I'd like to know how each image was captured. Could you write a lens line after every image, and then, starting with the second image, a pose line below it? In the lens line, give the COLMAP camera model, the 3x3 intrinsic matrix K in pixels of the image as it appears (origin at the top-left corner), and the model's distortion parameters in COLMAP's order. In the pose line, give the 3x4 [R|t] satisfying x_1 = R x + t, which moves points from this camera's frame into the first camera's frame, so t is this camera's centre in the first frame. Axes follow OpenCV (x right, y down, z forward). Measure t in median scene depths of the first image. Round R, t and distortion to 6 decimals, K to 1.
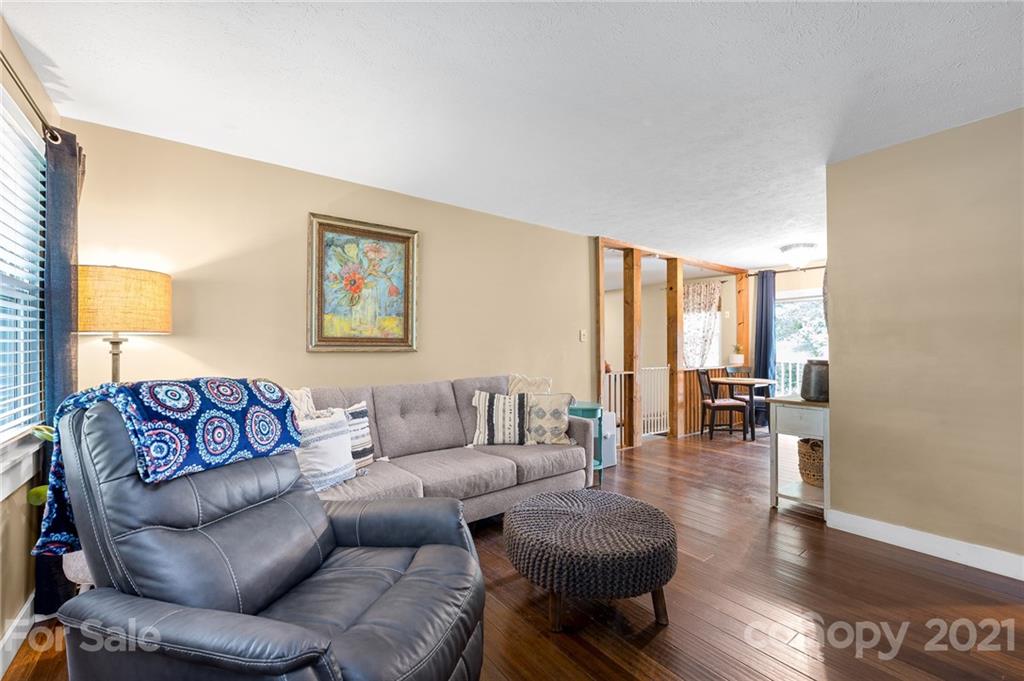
lens RADIAL K [[430.0, 0, 509.9], [0, 430.0, 343.3], [0, 0, 1]] dist [-0.002963, -0.001069]
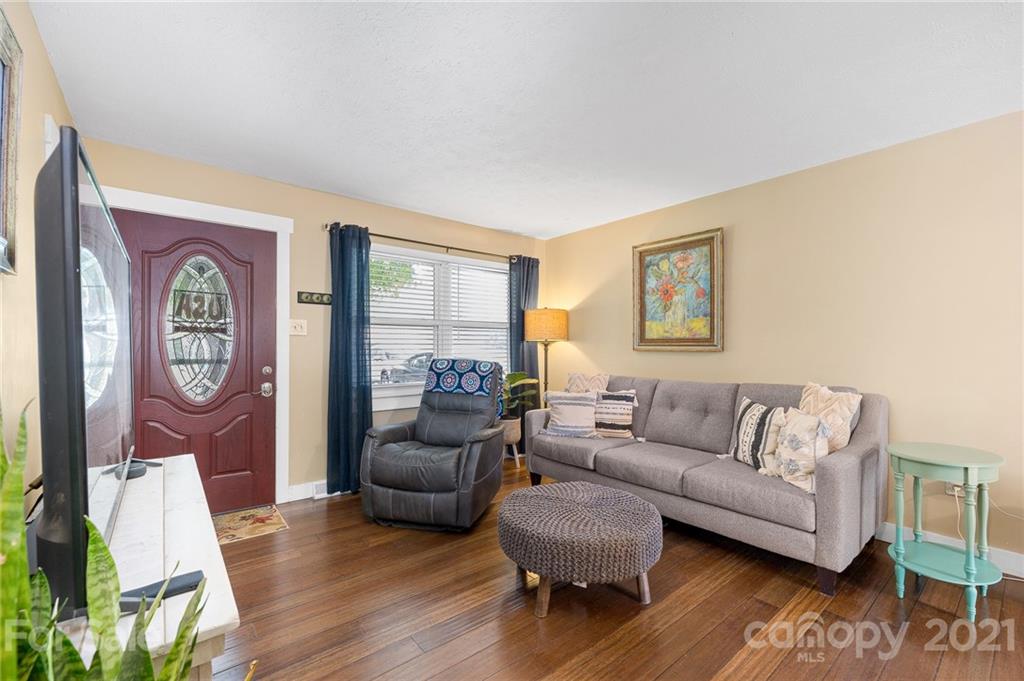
lens RADIAL K [[430.0, 0, 515.1], [0, 430.0, 351.7], [0, 0, 1]] dist [-0.002963, -0.001069]
pose [[0.048339, 0.009364, -0.998787, 0.791313], [0.008523, 0.999916, 0.009788, 0.007242], [0.998795, -0.008985, 0.048255, 0.519837]]
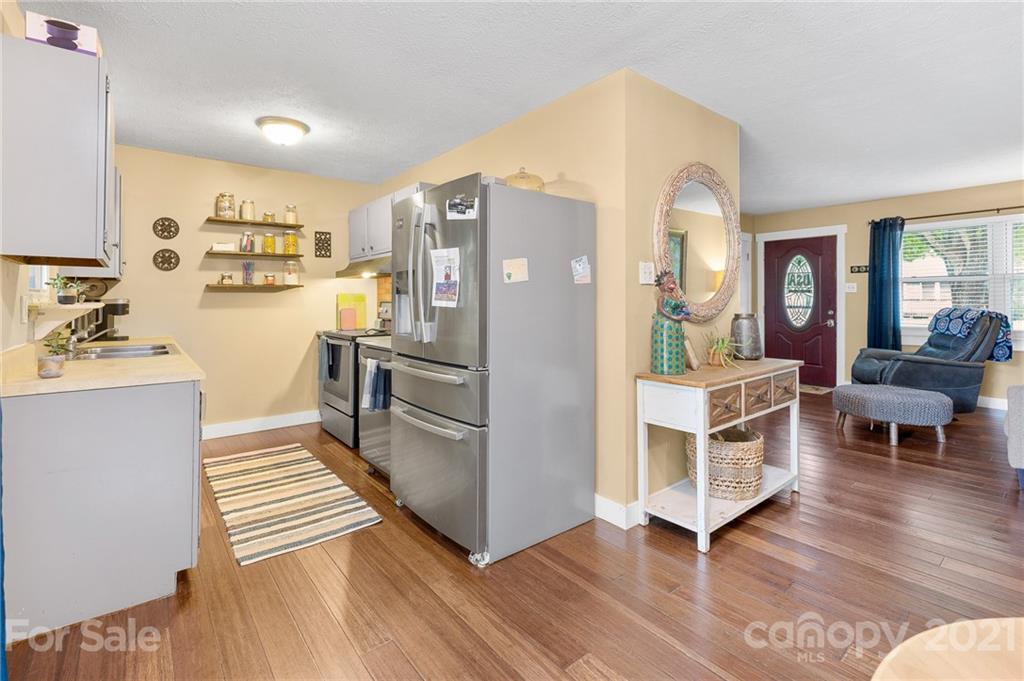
lens RADIAL K [[461.0, 0, 506.3], [0, 461.0, 299.1], [0, 0, 1]] dist [0.001003, 0.000366]
pose [[-0.999739, 0.001891, -0.022746, 1.168216], [0.002270, 0.999859, -0.016665, 0.028217], [0.022711, -0.016712, -0.999602, 1.871003]]
